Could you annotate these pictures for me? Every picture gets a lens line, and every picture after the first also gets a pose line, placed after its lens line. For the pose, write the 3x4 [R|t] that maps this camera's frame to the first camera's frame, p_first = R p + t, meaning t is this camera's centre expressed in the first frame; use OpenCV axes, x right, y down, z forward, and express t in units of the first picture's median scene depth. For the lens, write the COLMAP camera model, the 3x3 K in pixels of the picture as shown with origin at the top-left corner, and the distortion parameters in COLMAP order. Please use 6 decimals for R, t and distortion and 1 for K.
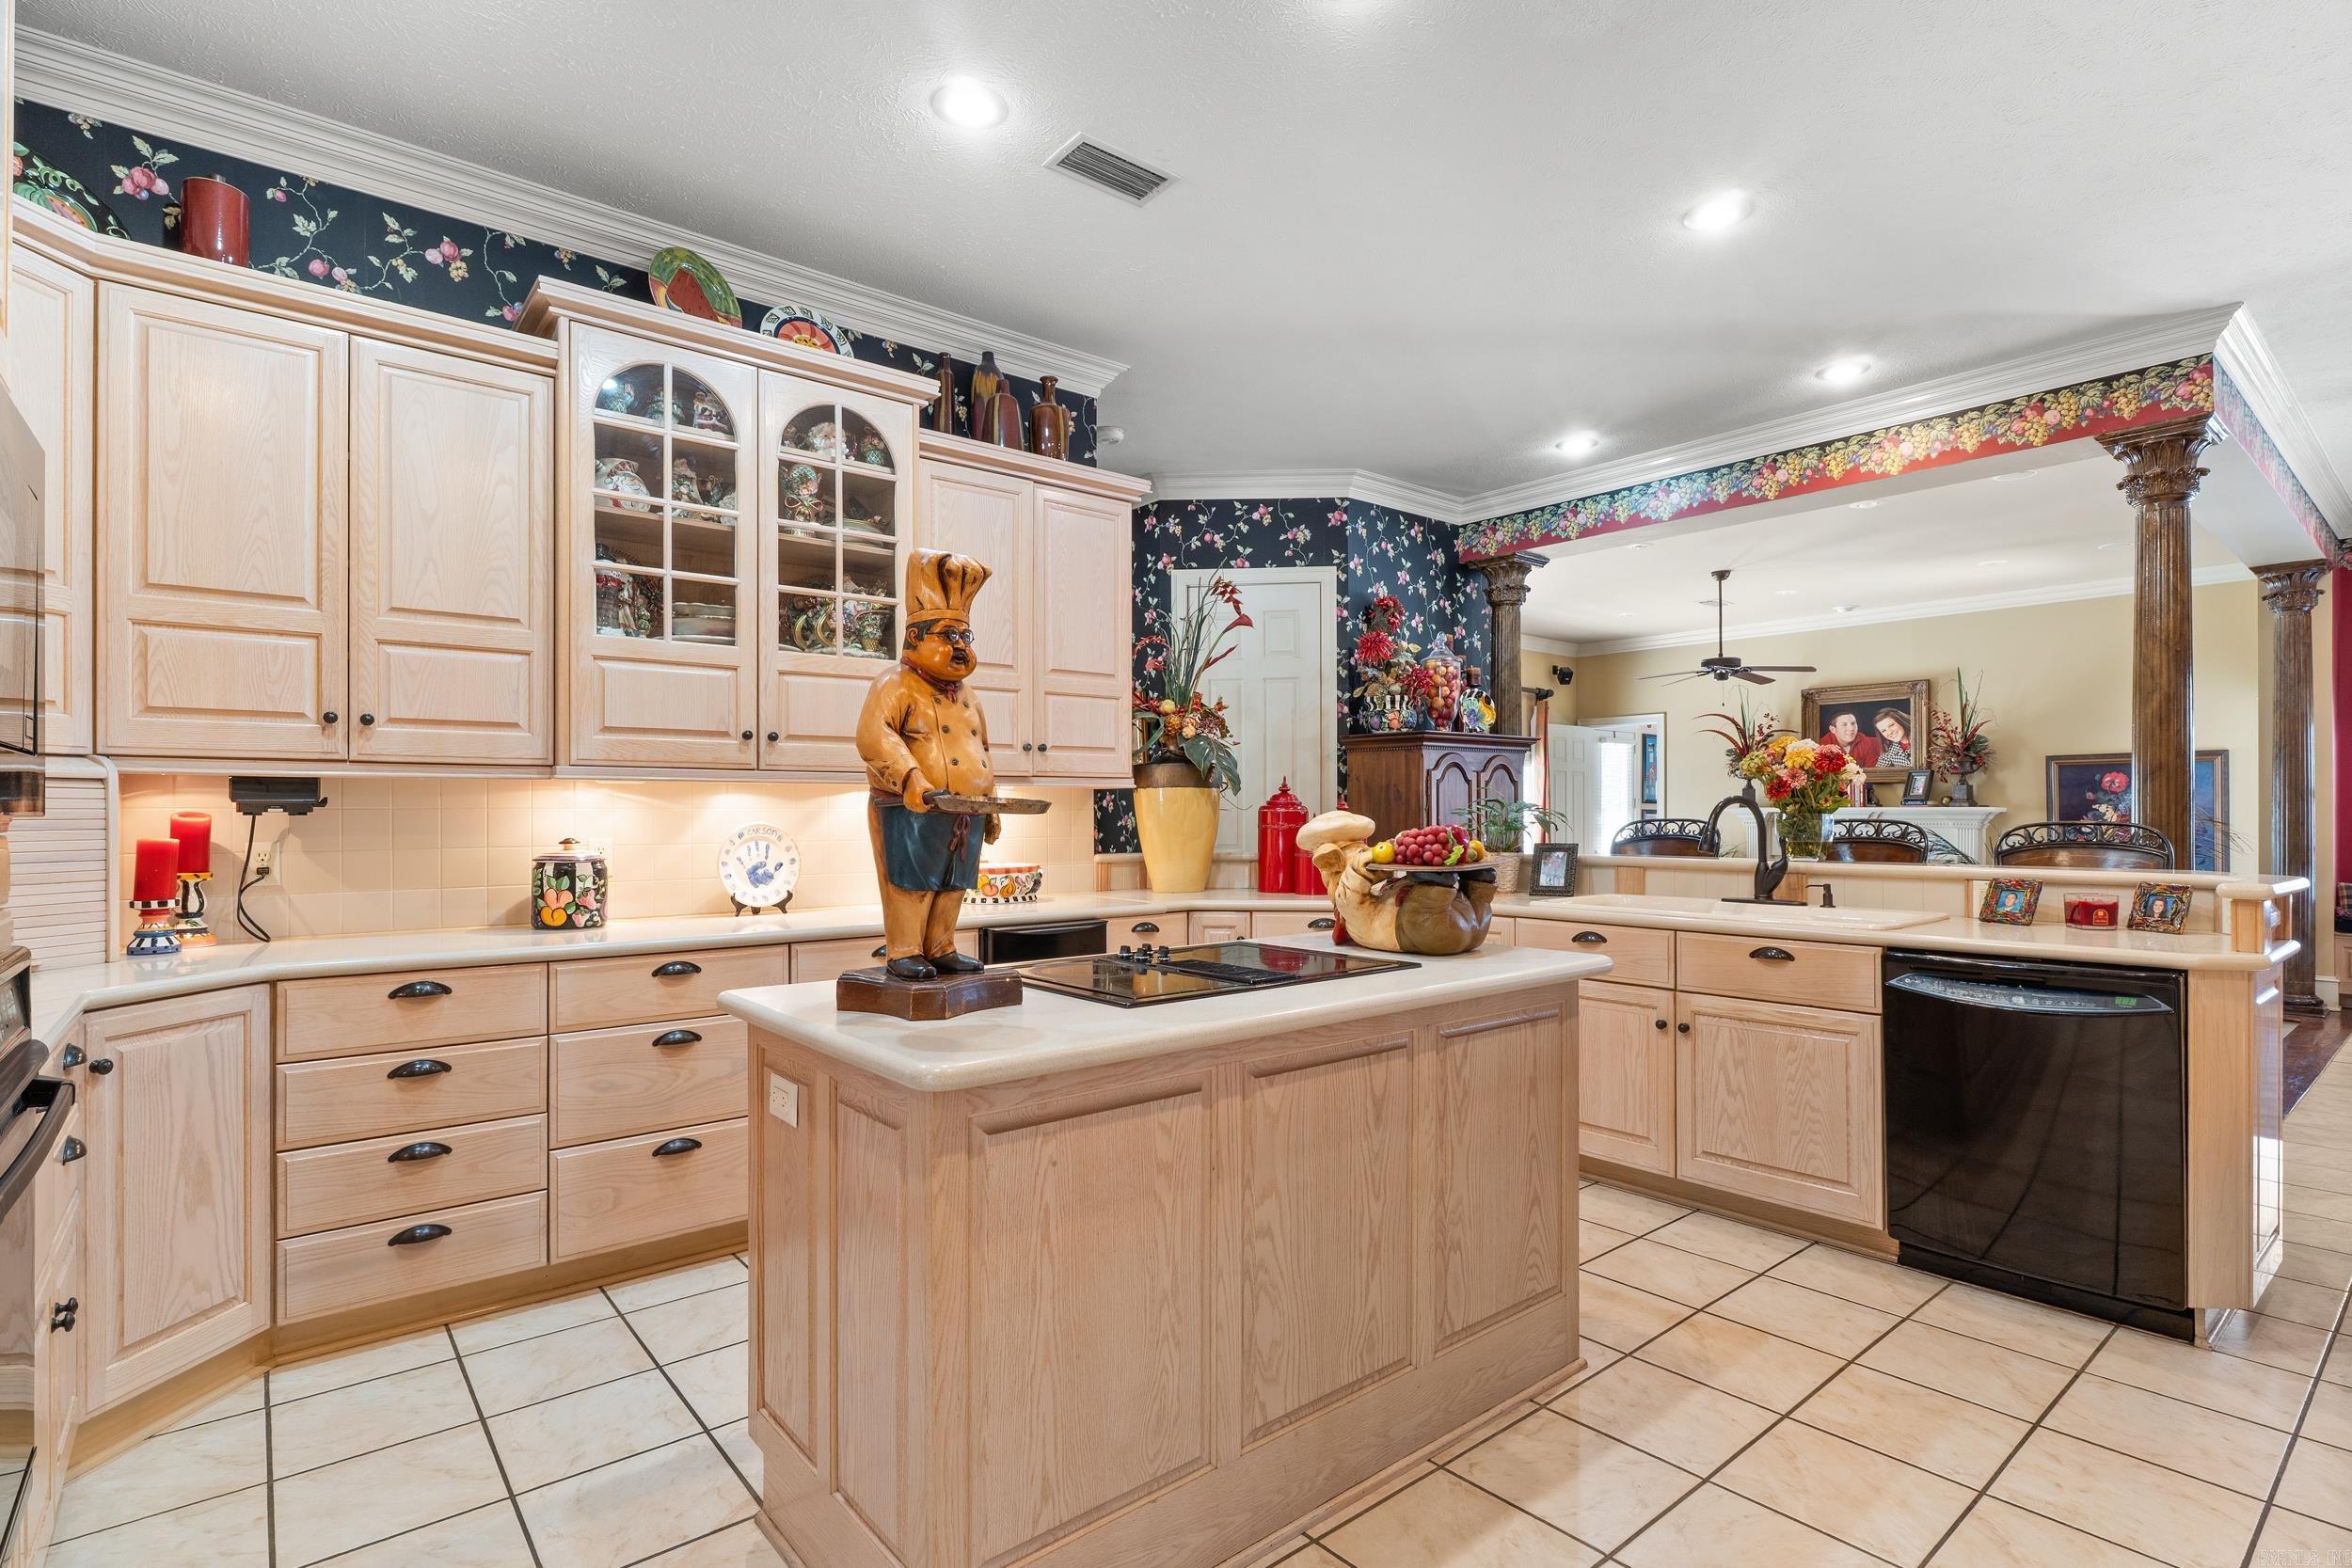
lens RADIAL K [[1131.7, 0, 1180.6], [0, 1131.7, 806.6], [0, 0, 1]] dist [-0.010596, -0.000463]
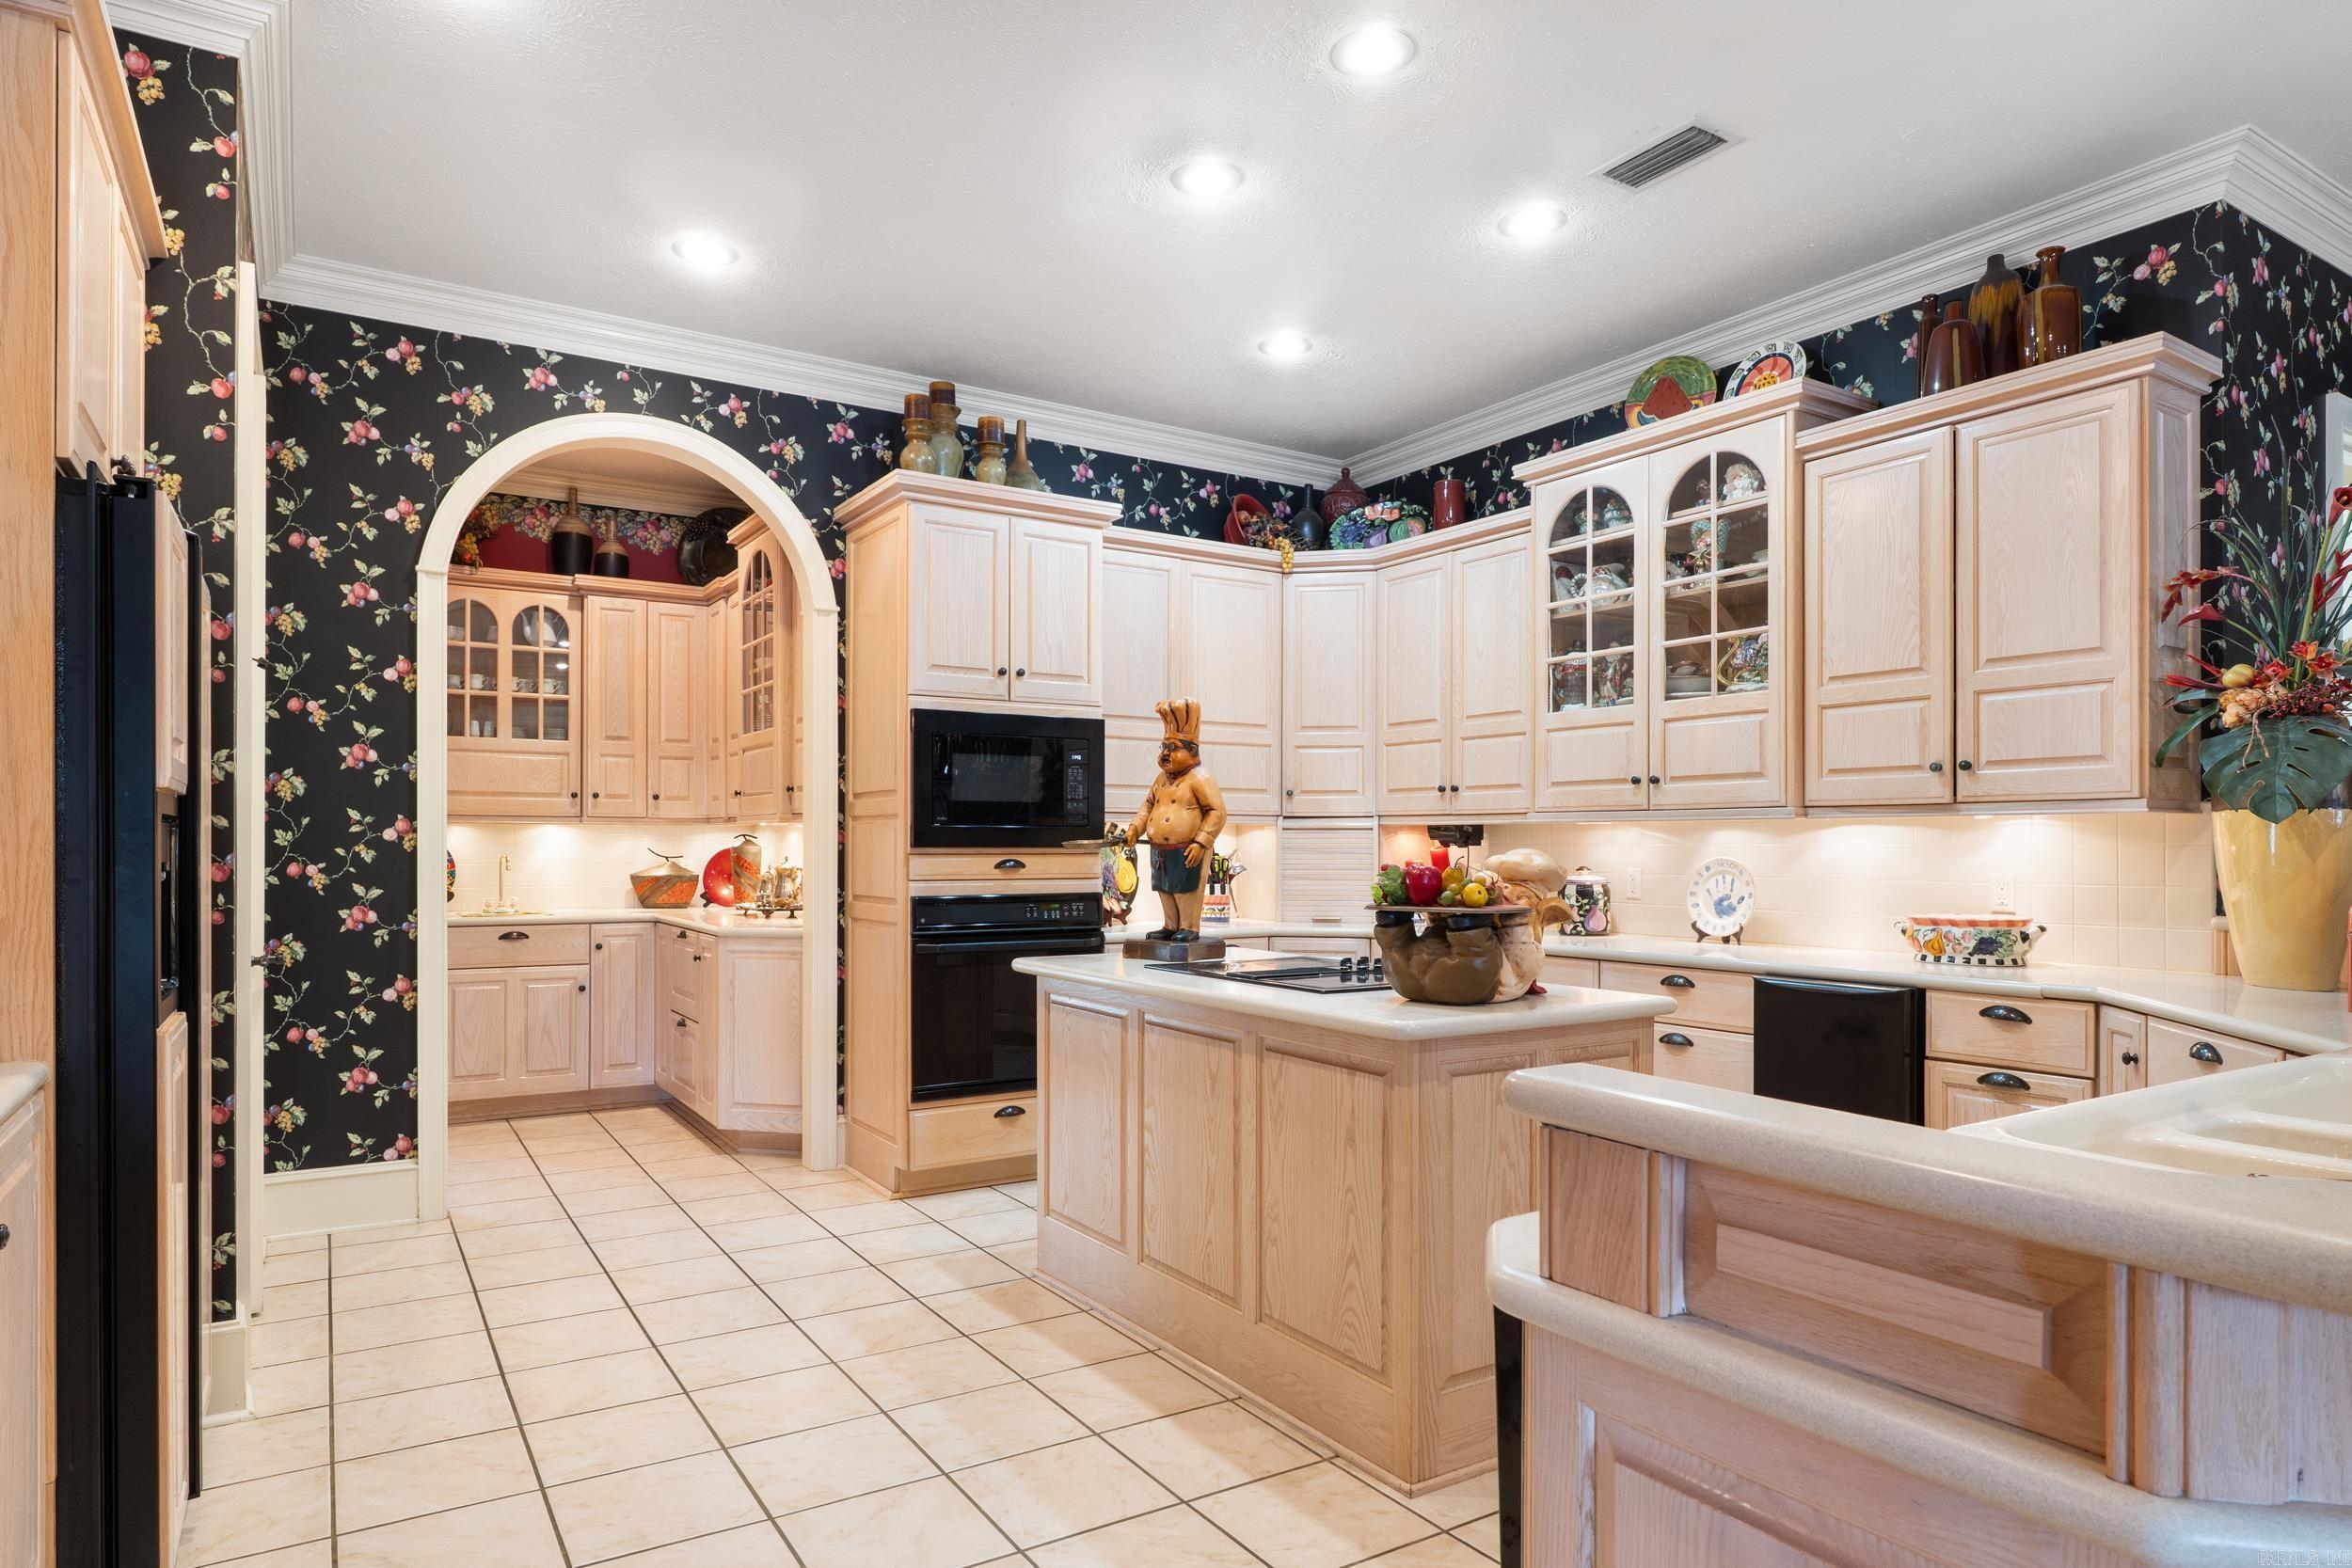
lens RADIAL K [[1353.3, 0, 1166.8], [0, 1353.3, 833.1], [0, 0, 1]] dist [-0.004161, 0.000131]
pose [[-0.127417, -0.004942, -0.991837, 1.049118], [0.003582, 0.999979, -0.005443, -0.003884], [0.991843, -0.004246, -0.127397, 0.706690]]
